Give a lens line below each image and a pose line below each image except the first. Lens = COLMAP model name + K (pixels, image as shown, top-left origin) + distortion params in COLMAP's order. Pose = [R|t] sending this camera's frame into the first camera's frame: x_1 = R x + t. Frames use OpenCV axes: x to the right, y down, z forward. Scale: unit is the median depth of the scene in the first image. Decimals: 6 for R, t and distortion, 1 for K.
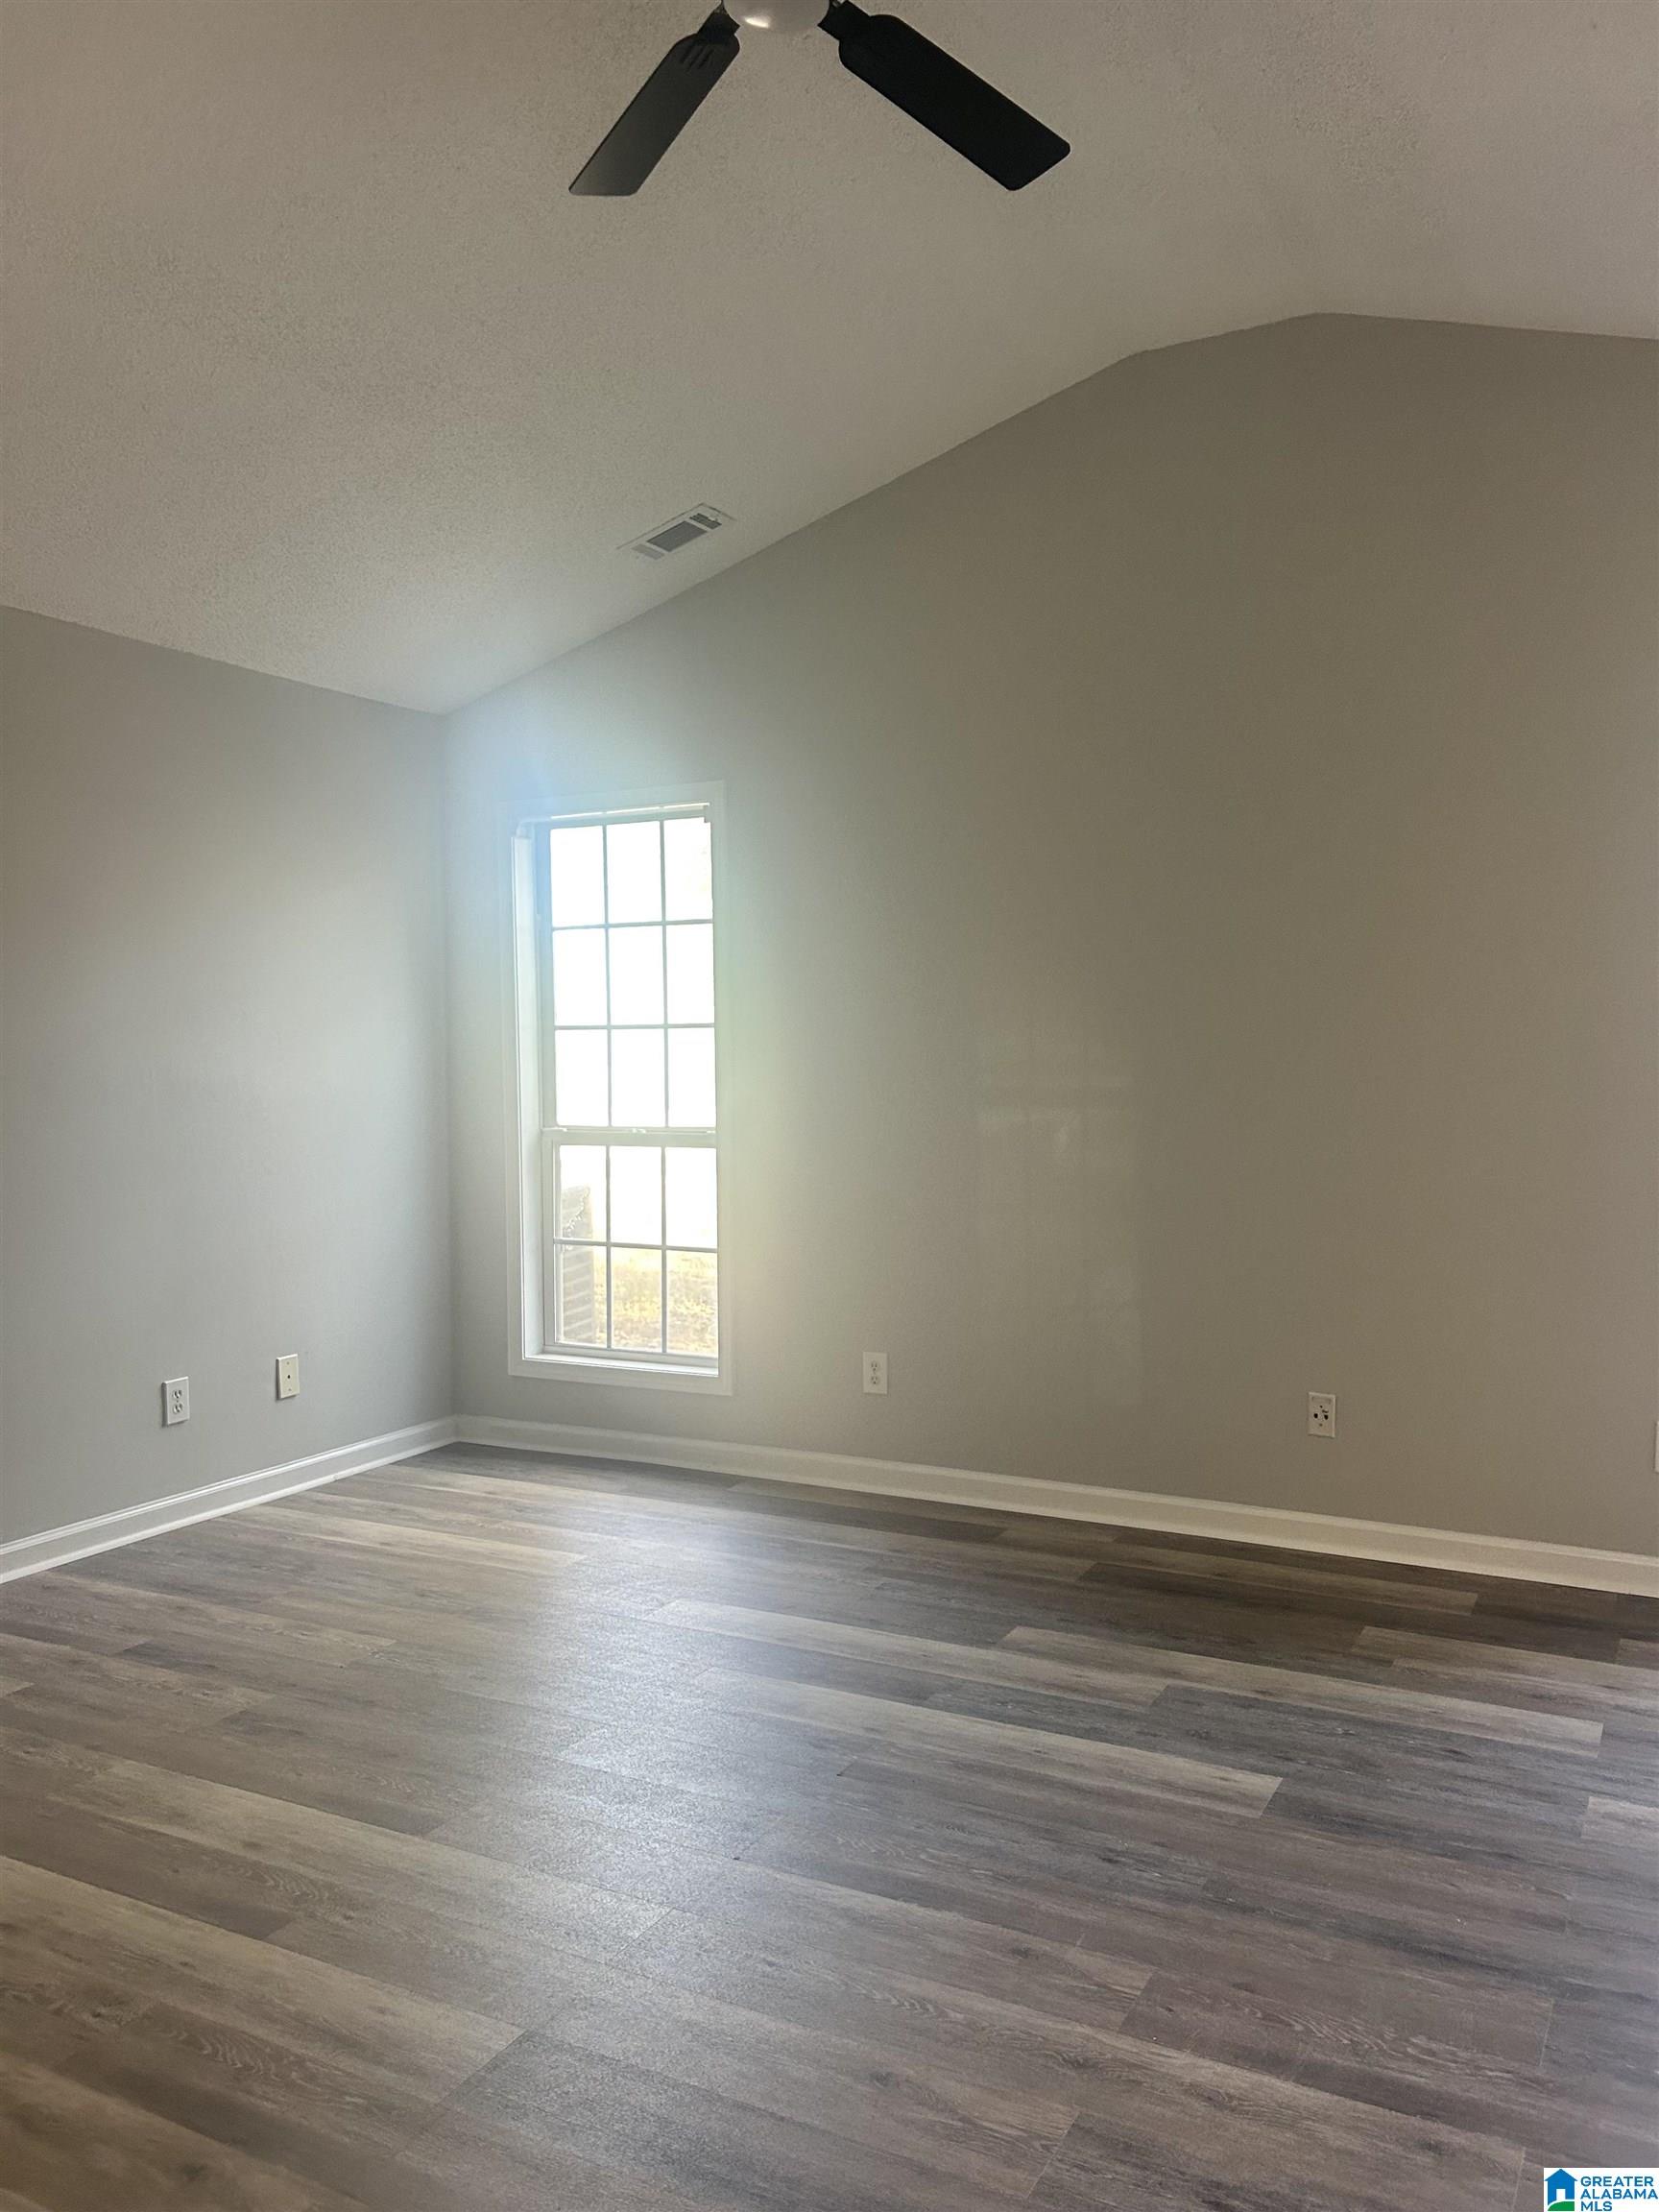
lens RADIAL K [[1690.3, 0, 844.5], [0, 1690.3, 1104.4], [0, 0, 1]] dist [0.035718, -0.039370]
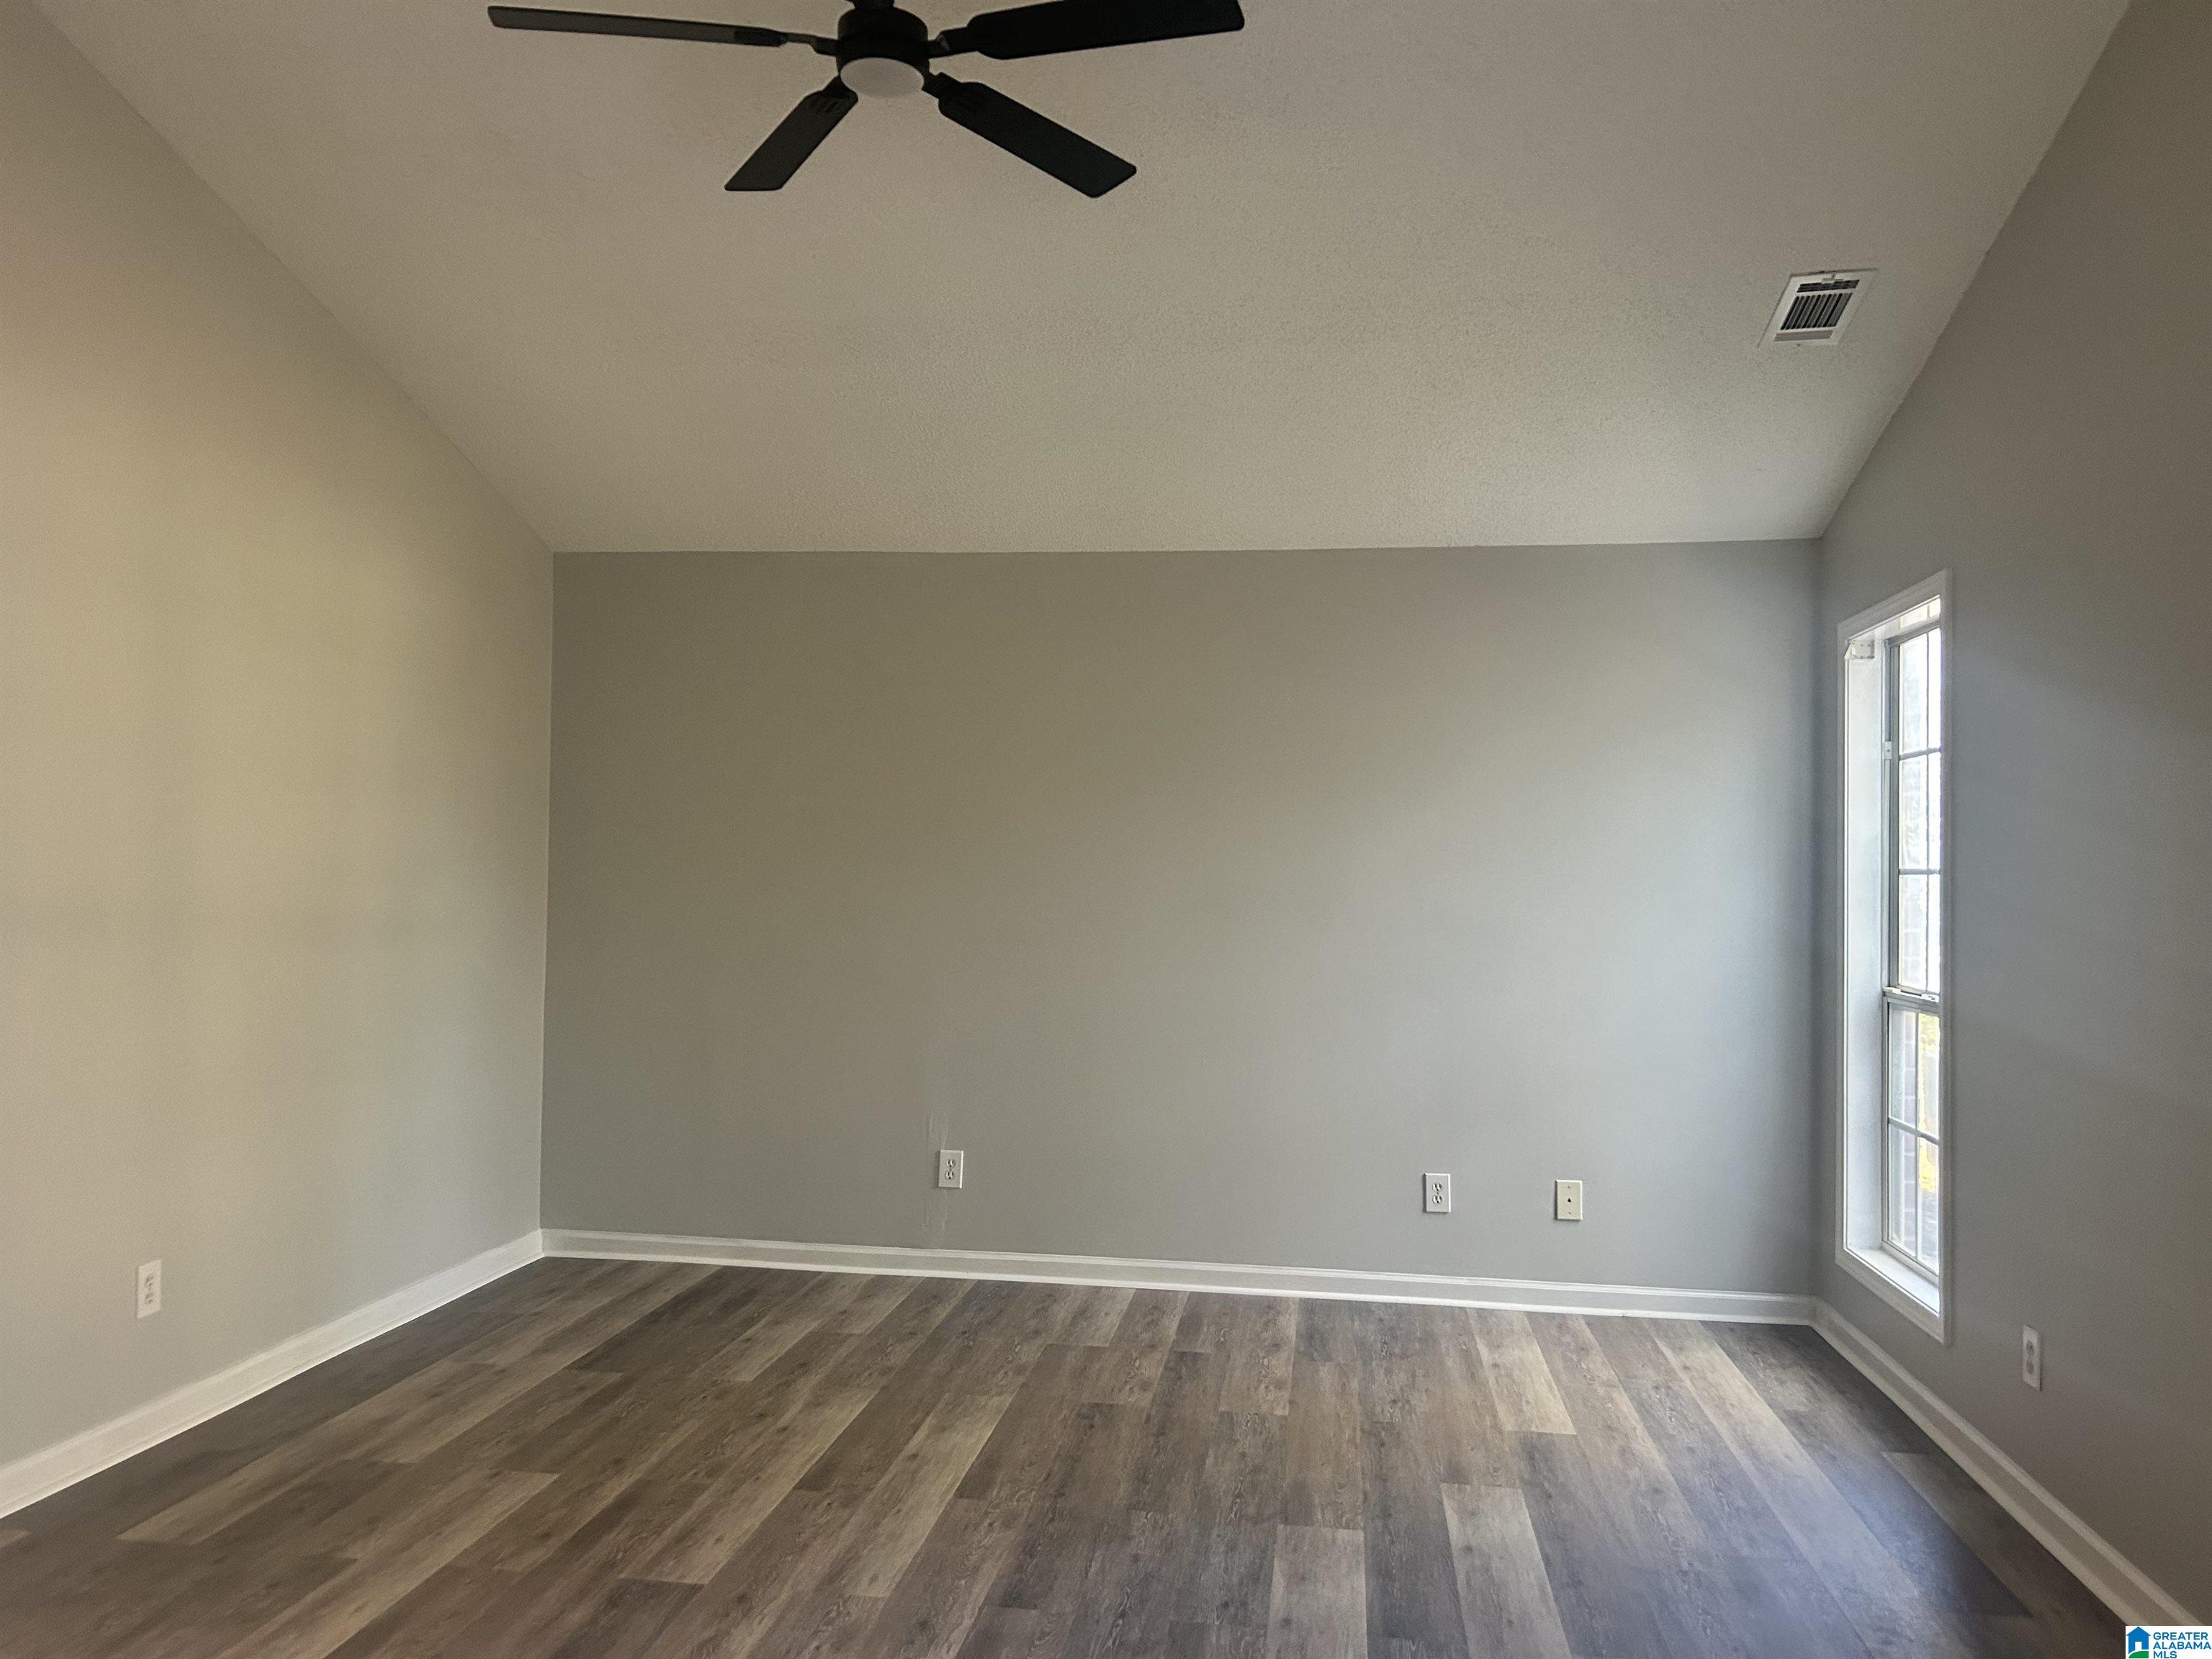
lens RADIAL K [[1690.3, 0, 1104.8], [0, 1690.3, 825.5], [0, 0, 1]] dist [0.035718, -0.039370]
pose [[0.326495, -0.011052, -0.945134, 0.656473], [-0.046688, 0.998522, -0.027804, -0.033646], [0.944045, 0.053204, 0.325497, 0.422769]]
